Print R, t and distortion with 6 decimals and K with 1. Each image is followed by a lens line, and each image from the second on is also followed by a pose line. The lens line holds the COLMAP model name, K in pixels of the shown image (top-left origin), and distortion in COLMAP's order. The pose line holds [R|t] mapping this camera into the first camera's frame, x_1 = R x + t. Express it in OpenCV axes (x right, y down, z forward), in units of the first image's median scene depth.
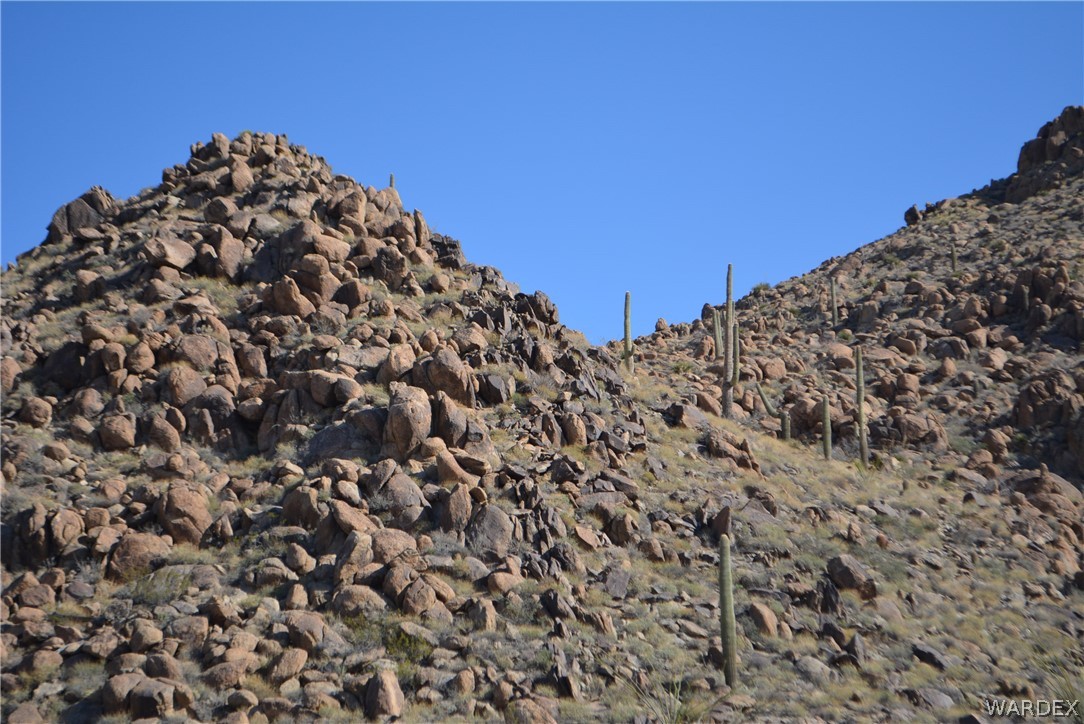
lens RADIAL K [[2465.5, 0, 550.8], [0, 2465.5, 360.3], [0, 0, 1]] dist [0.048087, 0.000000]
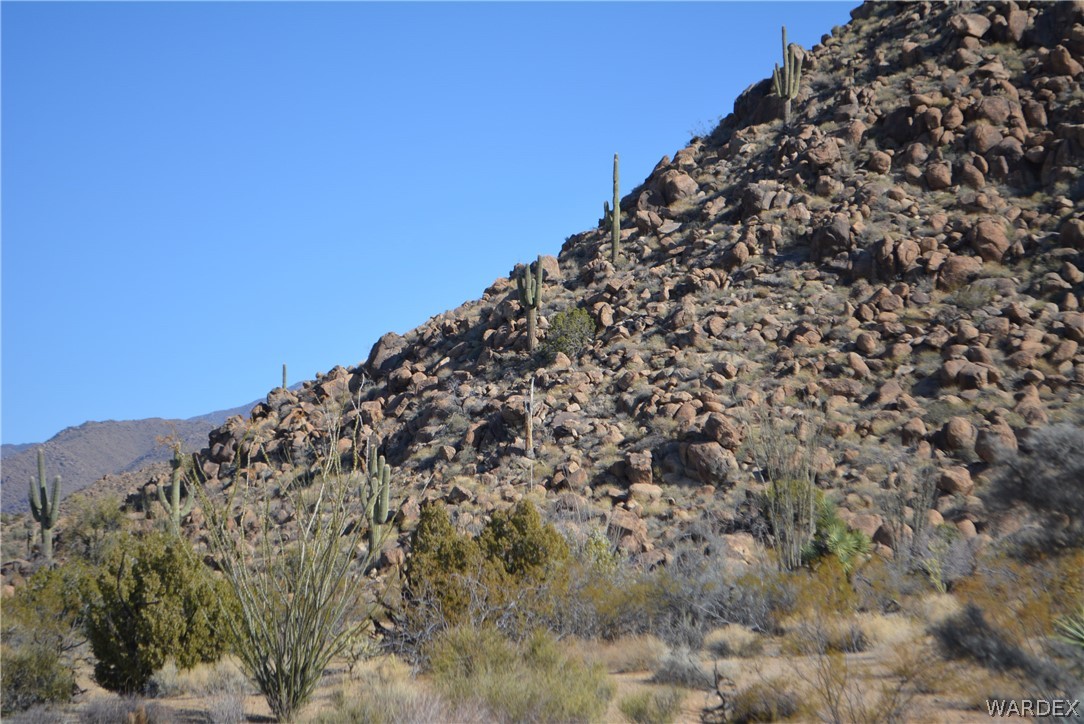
lens RADIAL K [[2465.5, 0, 558.2], [0, 2465.5, 357.8], [0, 0, 1]] dist [0.048087, 0.000000]
pose [[0.948970, -0.012843, -0.315106, 0.060332], [0.062468, 0.987028, 0.147897, -0.092491], [0.309119, -0.160034, 0.937462, -0.401845]]
